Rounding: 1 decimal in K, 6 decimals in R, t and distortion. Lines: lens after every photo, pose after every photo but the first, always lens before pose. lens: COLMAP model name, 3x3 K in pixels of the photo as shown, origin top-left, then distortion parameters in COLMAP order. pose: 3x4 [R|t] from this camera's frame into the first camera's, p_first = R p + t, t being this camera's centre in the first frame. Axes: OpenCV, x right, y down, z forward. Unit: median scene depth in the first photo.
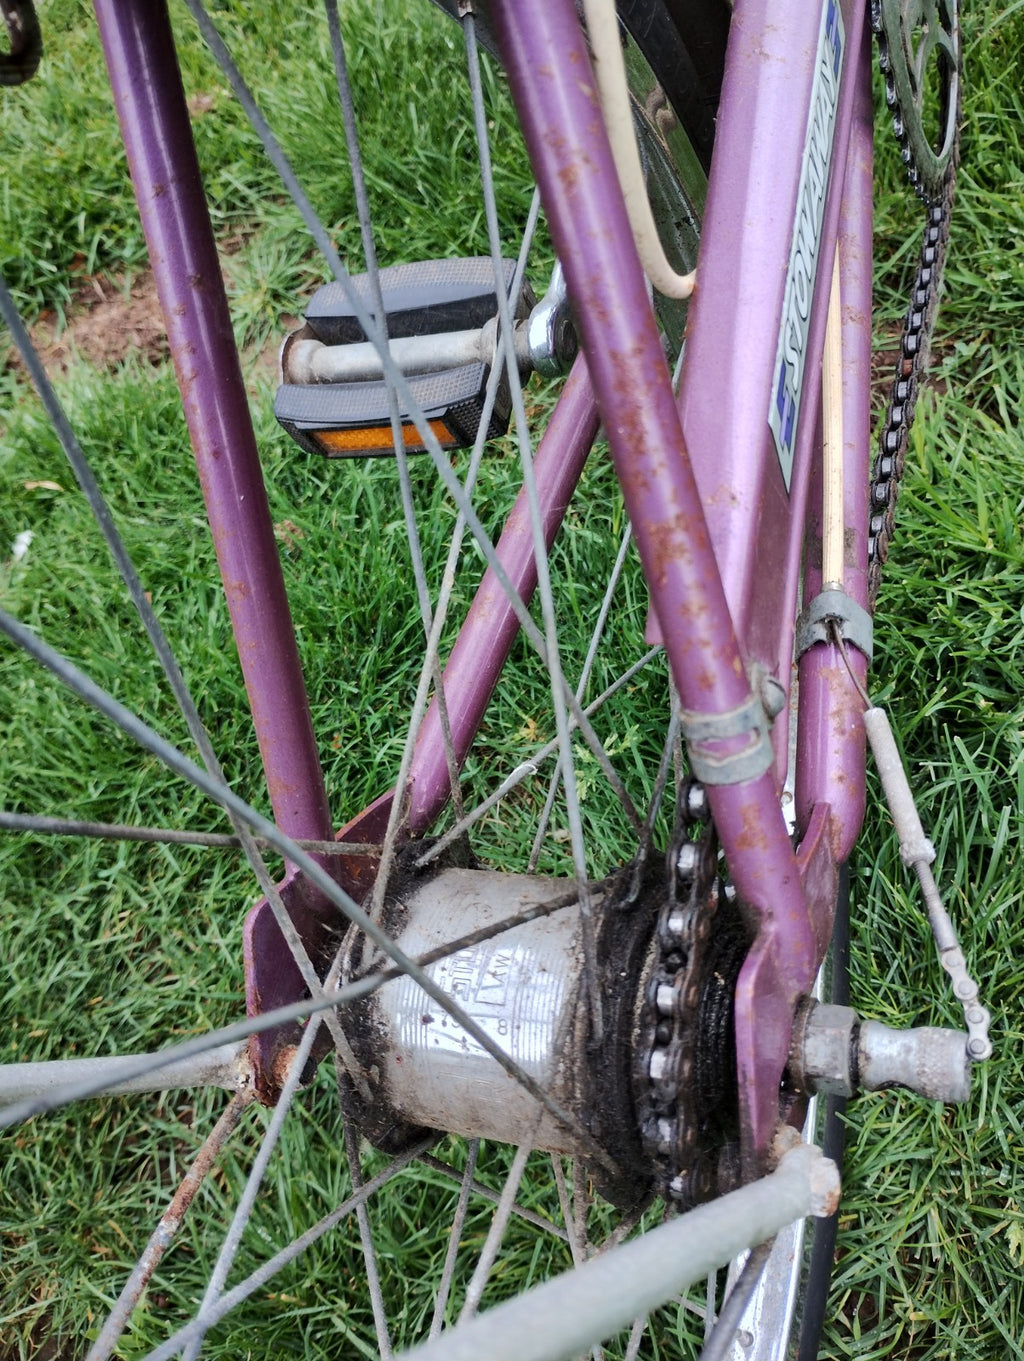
lens RADIAL K [[1133.9, 0, 512.0], [0, 1133.9, 680.5], [0, 0, 1]] dist [0.007240, 0.004933]
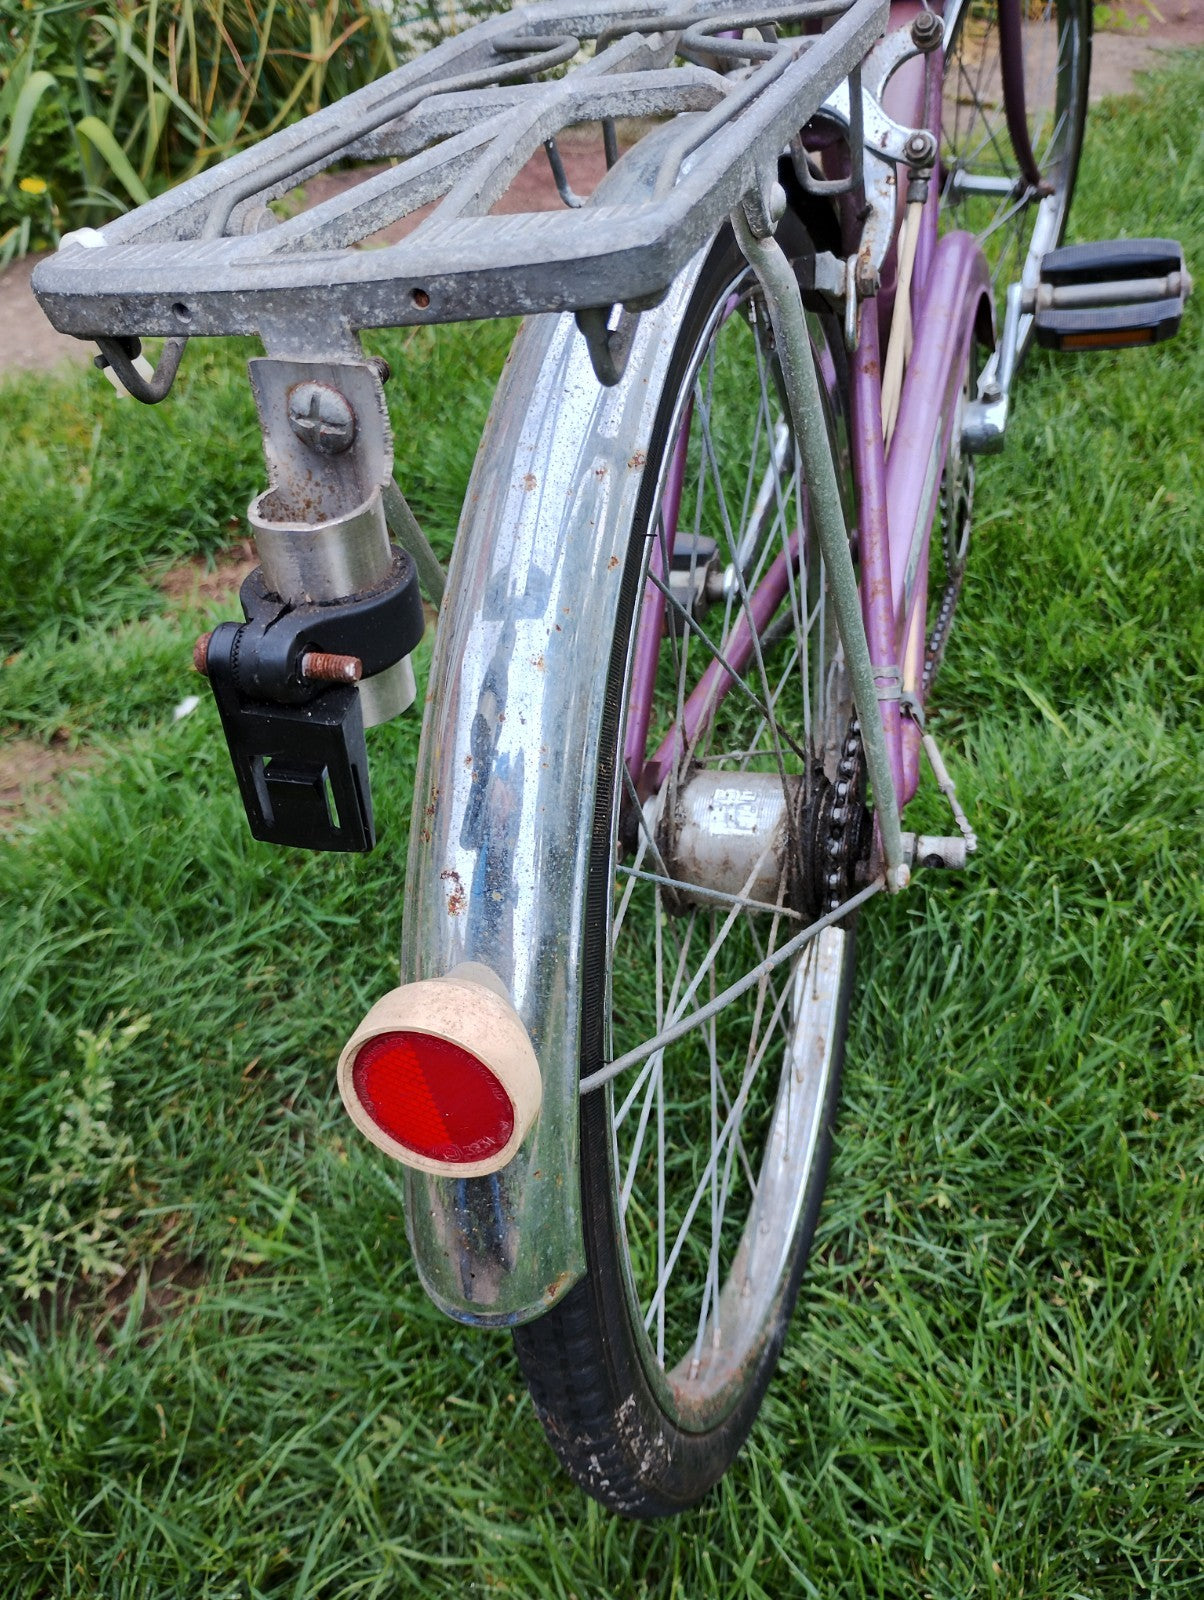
lens RADIAL K [[1333.1, 0, 602.0], [0, 1333.1, 800.0], [0, 0, 1]] dist [0.007240, 0.004933]
pose [[0.962992, 0.228183, 0.143450, -0.361200], [-0.173407, 0.931971, -0.318371, 0.643283], [-0.206338, 0.281714, 0.937050, -0.700334]]
